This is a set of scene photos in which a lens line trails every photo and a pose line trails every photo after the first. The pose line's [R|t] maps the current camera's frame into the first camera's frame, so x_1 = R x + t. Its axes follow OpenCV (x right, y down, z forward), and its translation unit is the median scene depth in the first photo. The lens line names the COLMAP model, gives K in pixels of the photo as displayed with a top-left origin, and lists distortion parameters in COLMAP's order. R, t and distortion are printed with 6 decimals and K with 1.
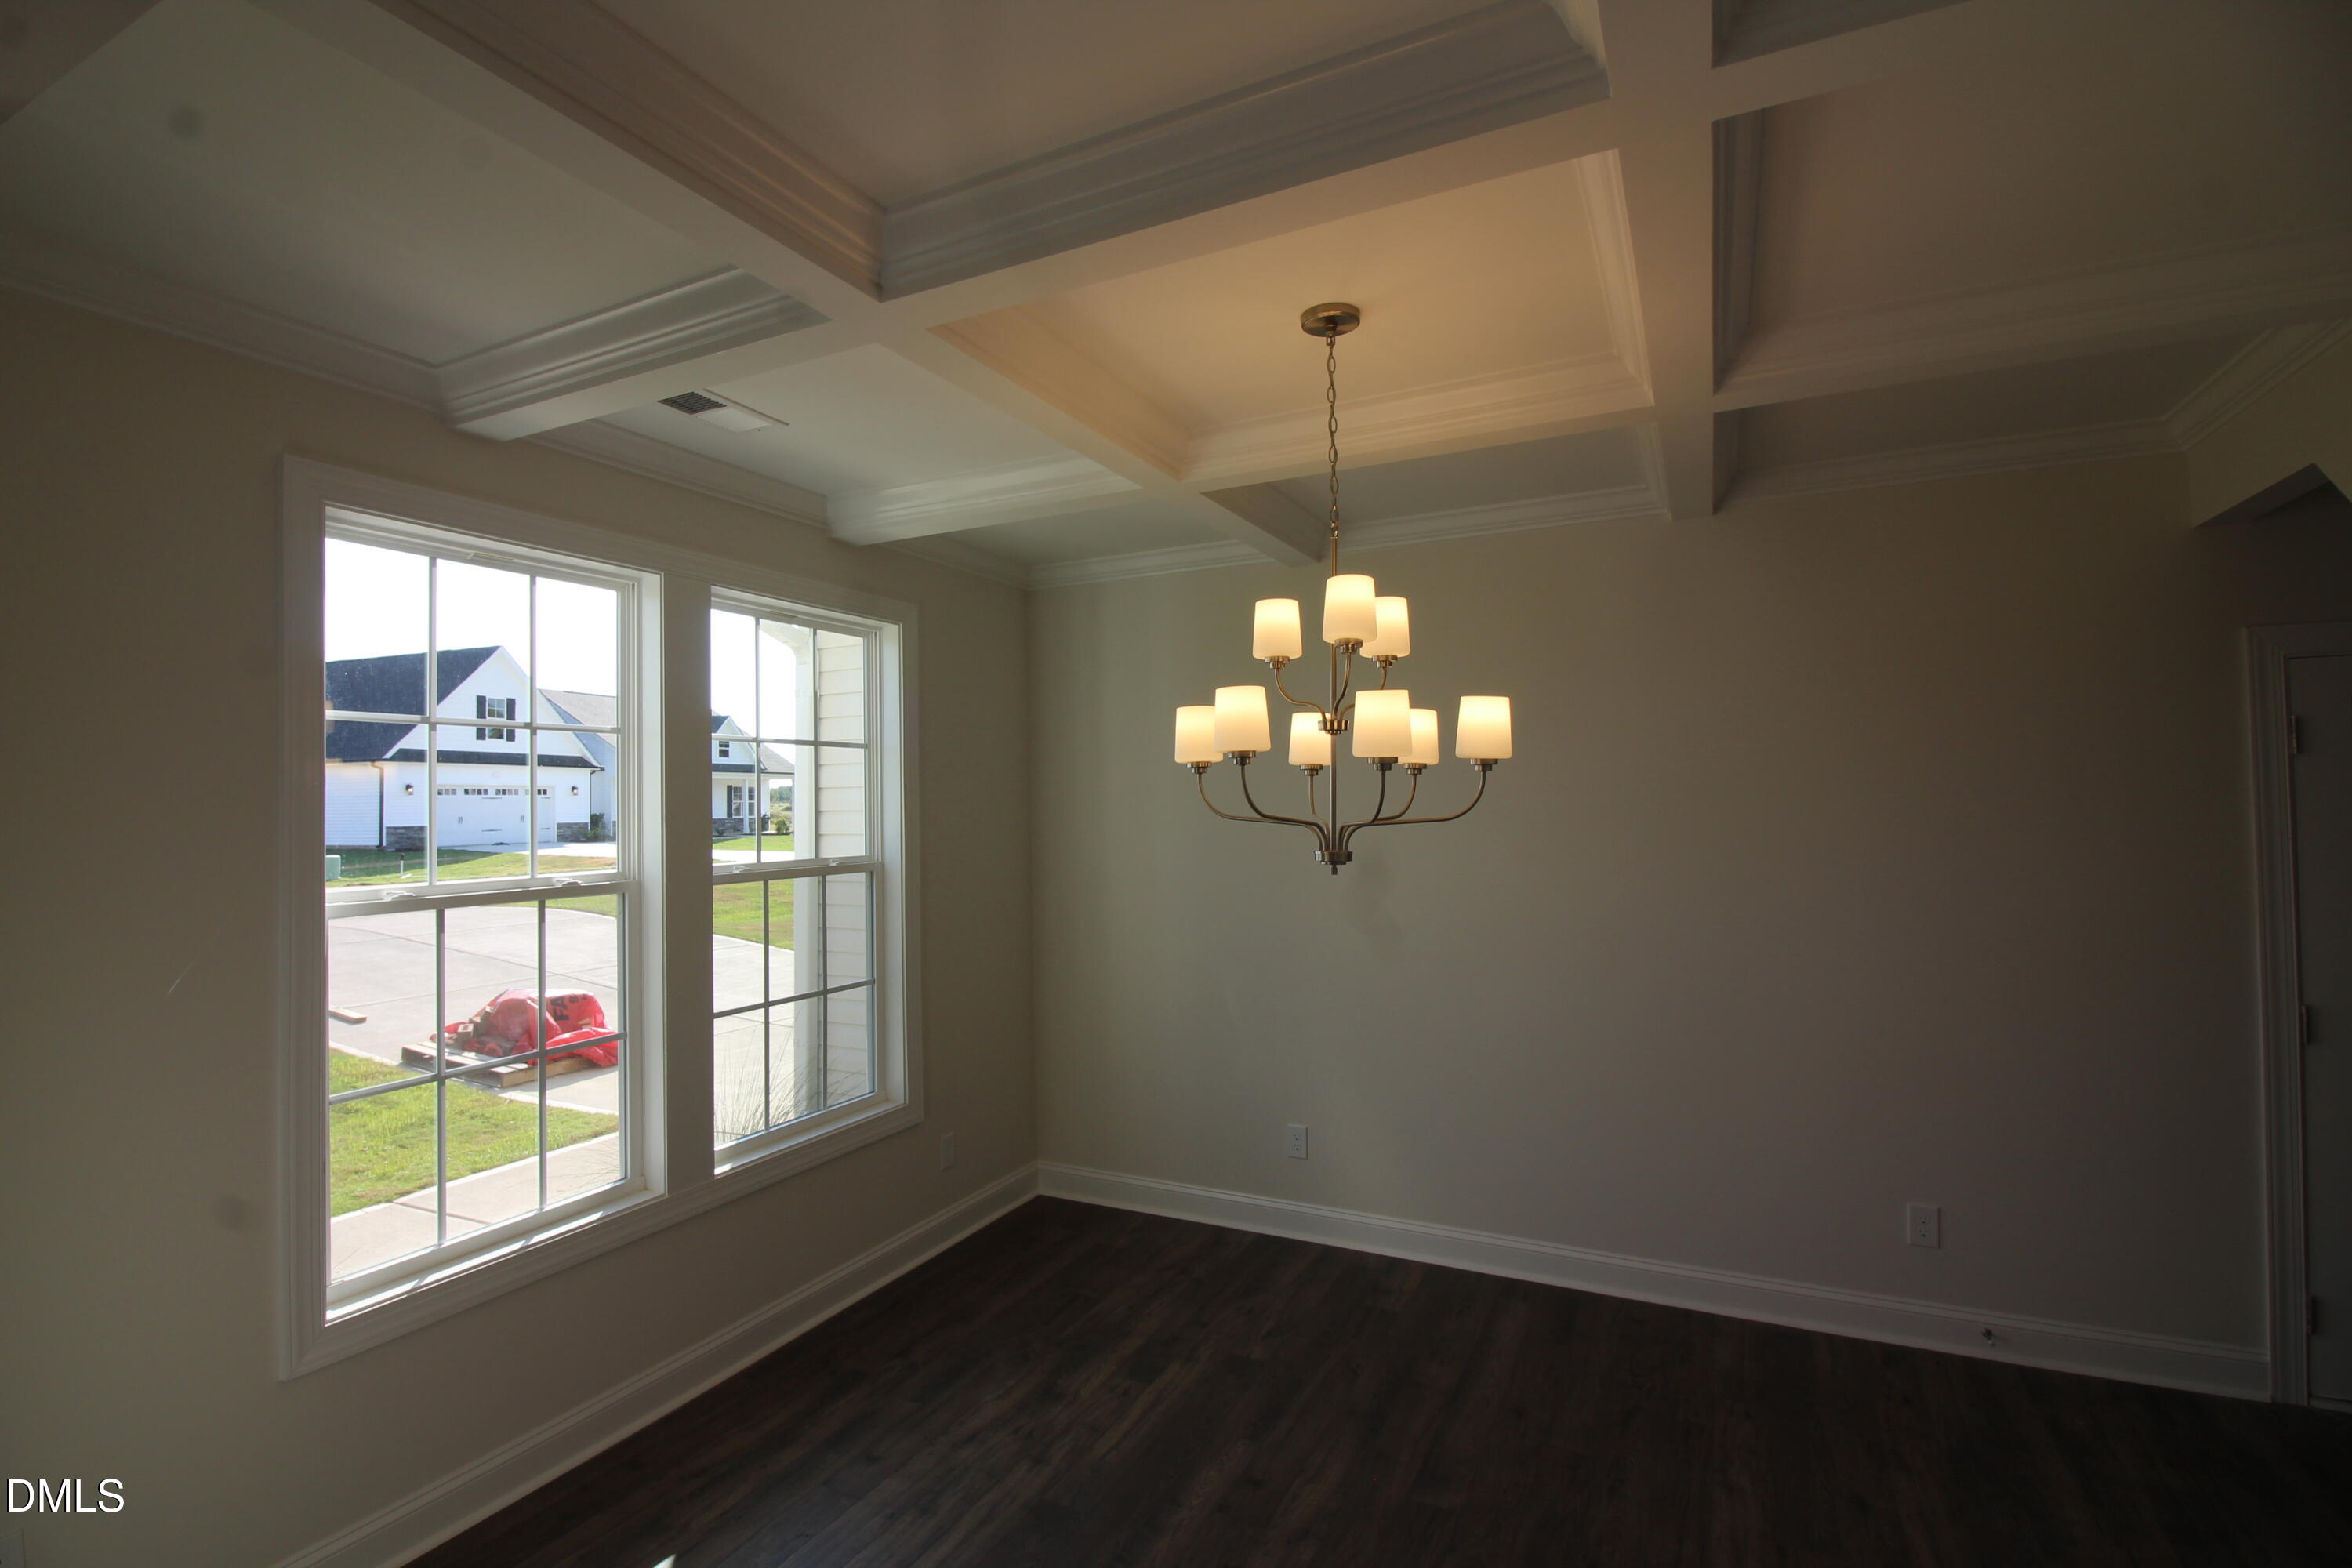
lens RADIAL K [[1087.7, 0, 1159.2], [0, 1087.7, 774.5], [0, 0, 1]] dist [0.001350, -0.014869]
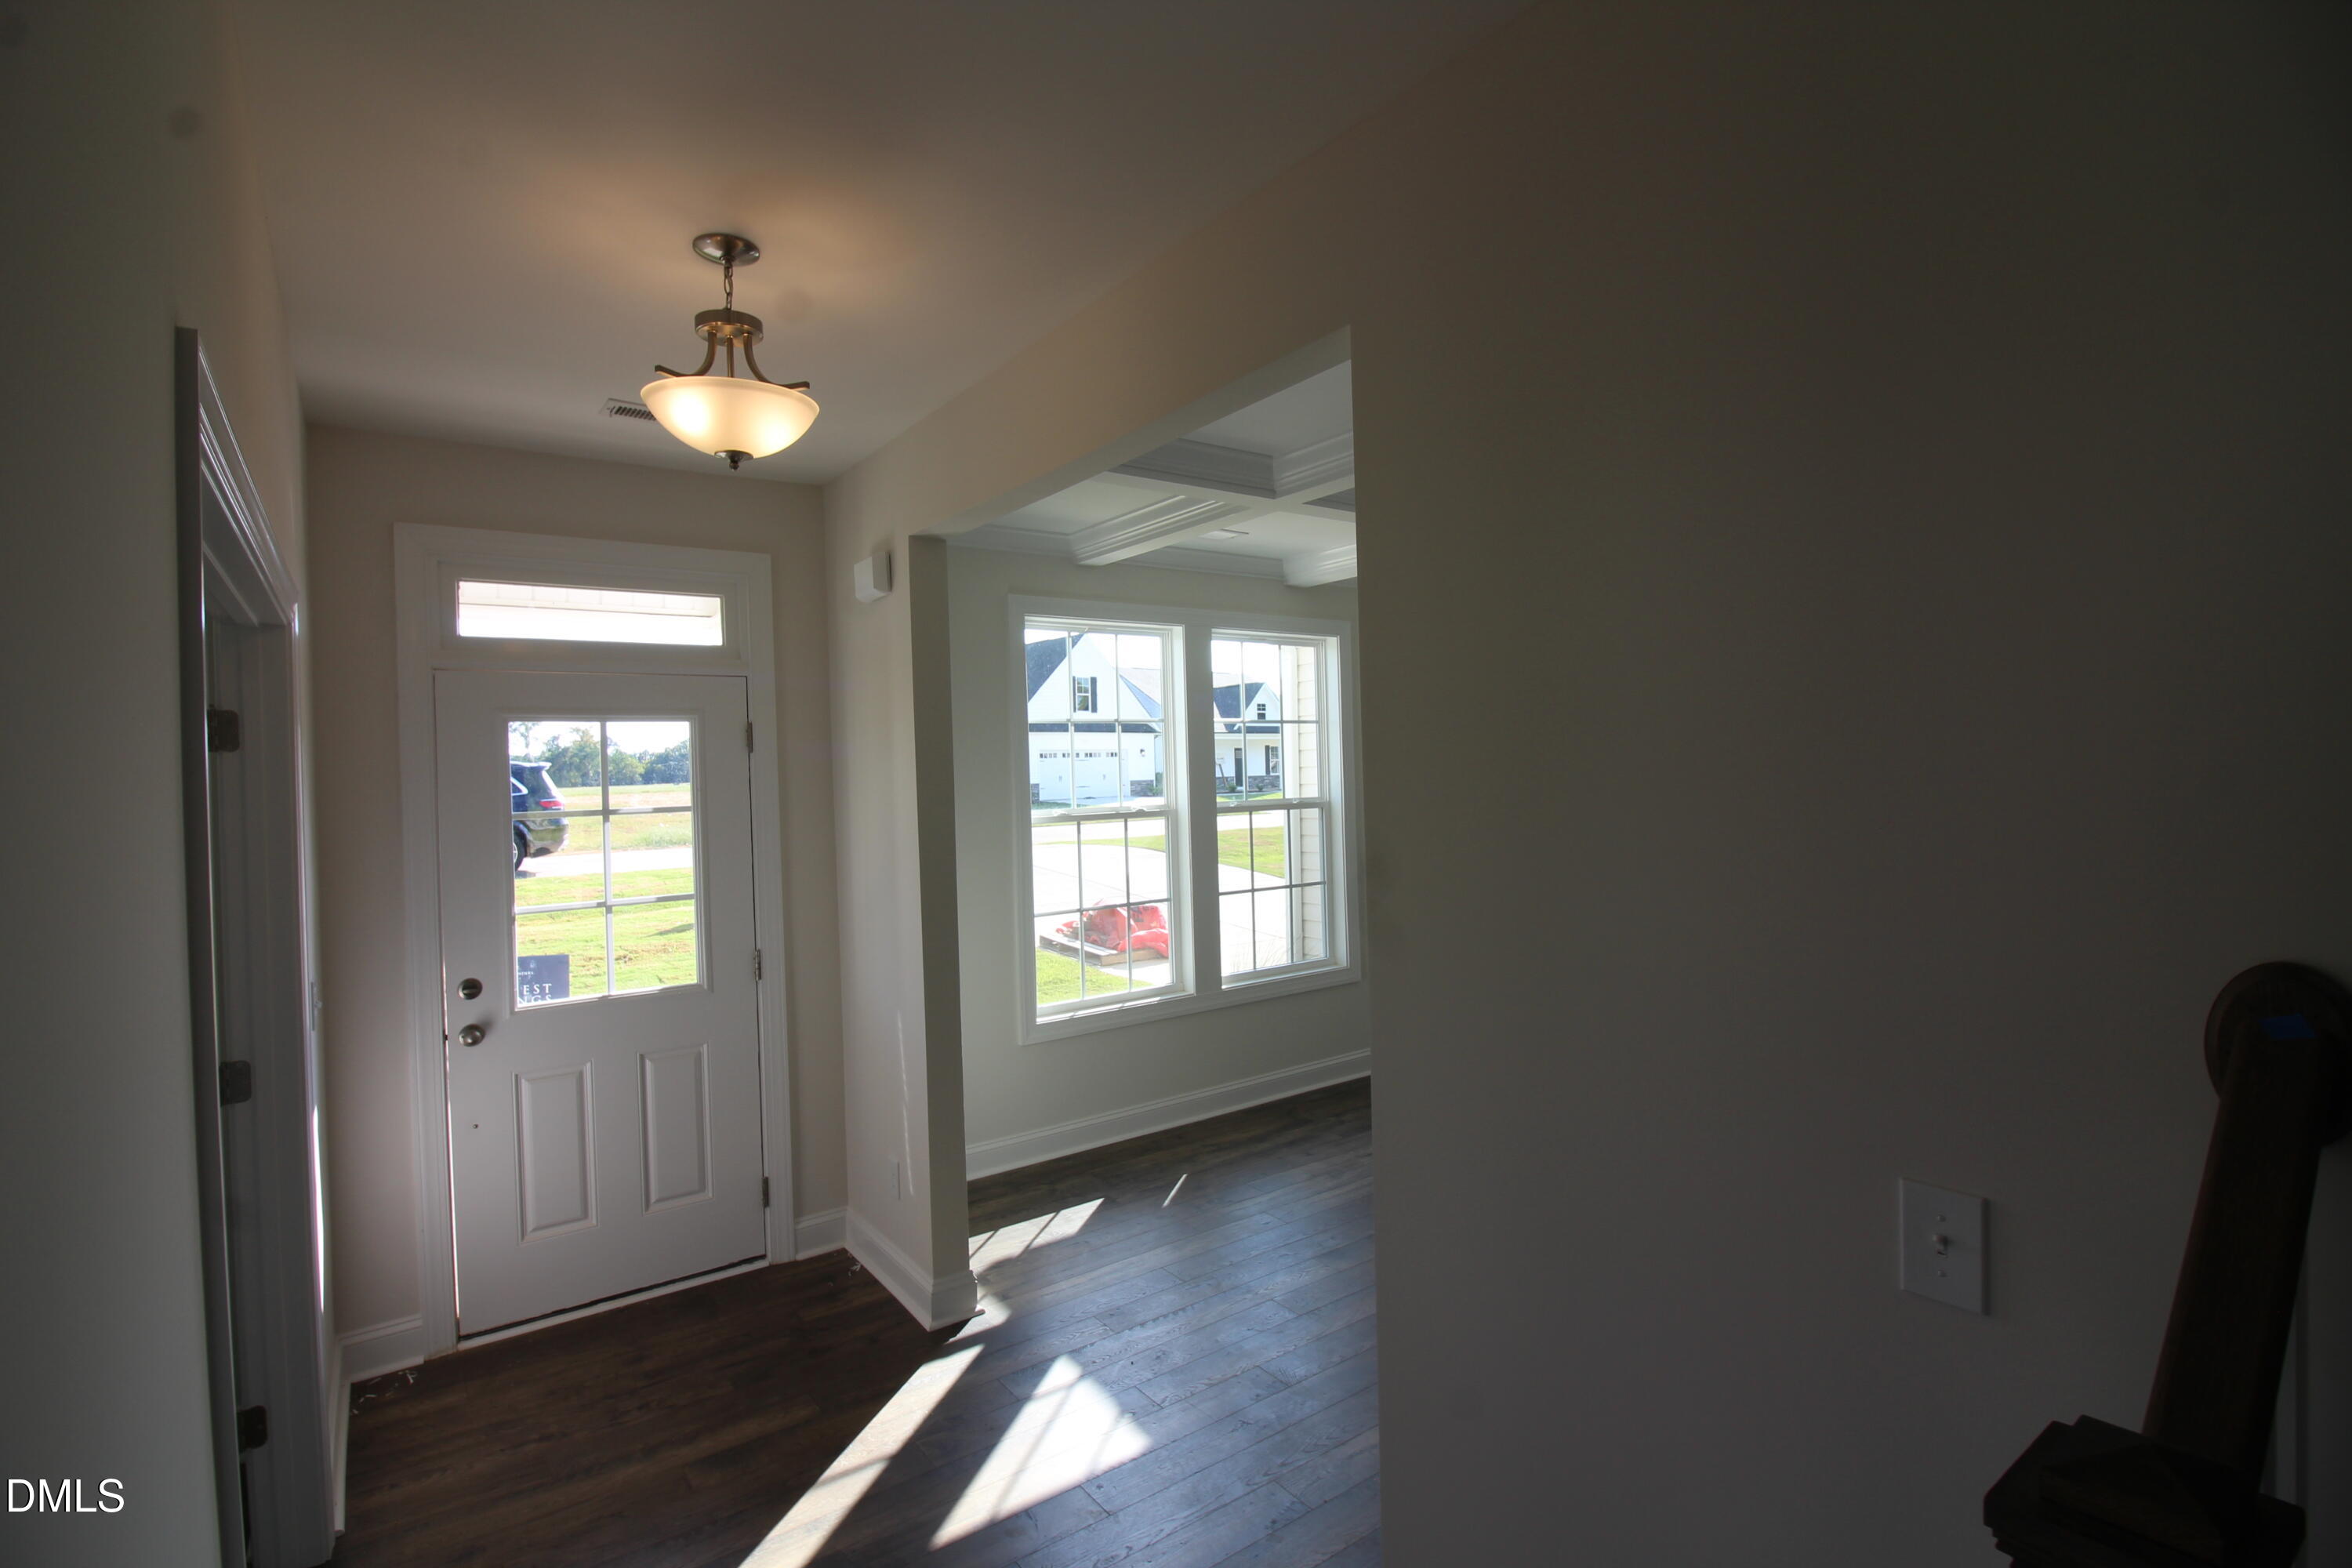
lens RADIAL K [[1087.7, 0, 1159.2], [0, 1087.7, 774.5], [0, 0, 1]] dist [0.001350, -0.014869]
pose [[0.887502, -0.009559, -0.460704, 0.215088], [0.028350, 0.999024, 0.033886, -0.010977], [0.459930, -0.043134, 0.886907, -0.394242]]
